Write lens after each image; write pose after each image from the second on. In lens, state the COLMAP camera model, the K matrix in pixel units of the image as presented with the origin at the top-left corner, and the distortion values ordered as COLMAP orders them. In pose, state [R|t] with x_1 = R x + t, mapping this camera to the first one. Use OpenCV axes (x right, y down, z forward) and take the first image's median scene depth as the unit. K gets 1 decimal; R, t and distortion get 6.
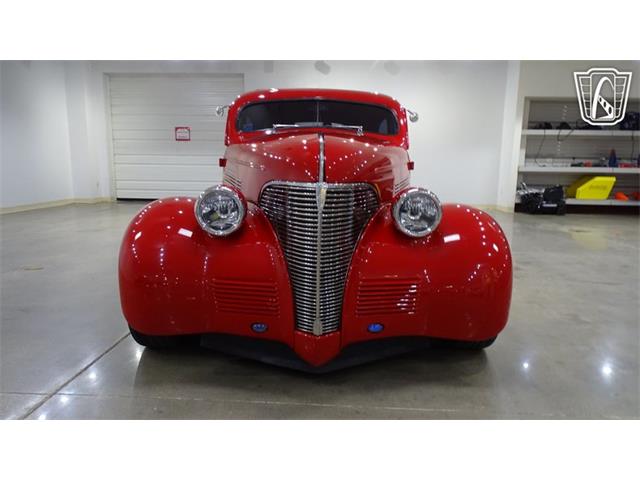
lens RADIAL K [[463.1, 0, 320.0], [0, 463.1, 240.0], [0, 0, 1]] dist [0.002138, 0.002800]
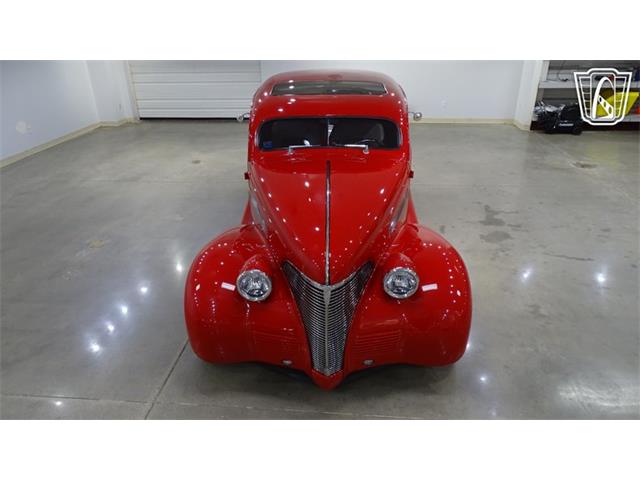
lens RADIAL K [[469.1, 0, 320.0], [0, 469.1, 240.0], [0, 0, 1]] dist [0.004629, 0.001173]
pose [[0.998651, -0.012432, -0.050422, 0.012075], [0.026632, 0.956128, 0.291737, -0.147500], [0.044583, -0.292686, 0.955169, -0.068662]]
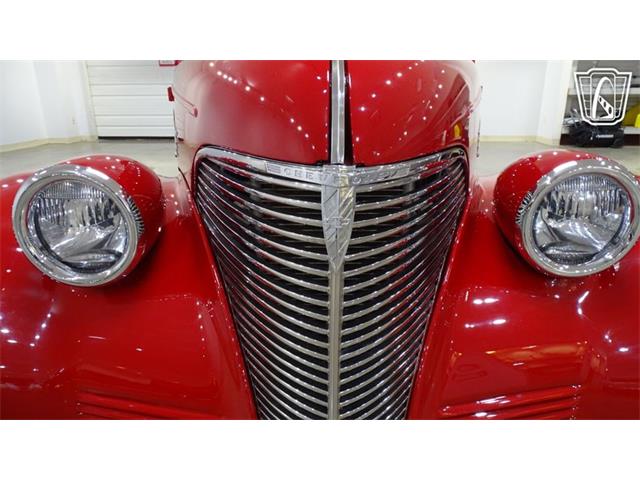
lens RADIAL K [[451.0, 0, 320.0], [0, 451.0, 240.0], [0, 0, 1]] dist [0.002462, -0.004196]
pose [[0.999607, -0.015139, -0.023604, -0.000626], [0.018661, 0.987428, 0.156964, -0.027327], [0.020931, -0.157342, 0.987322, 0.158183]]
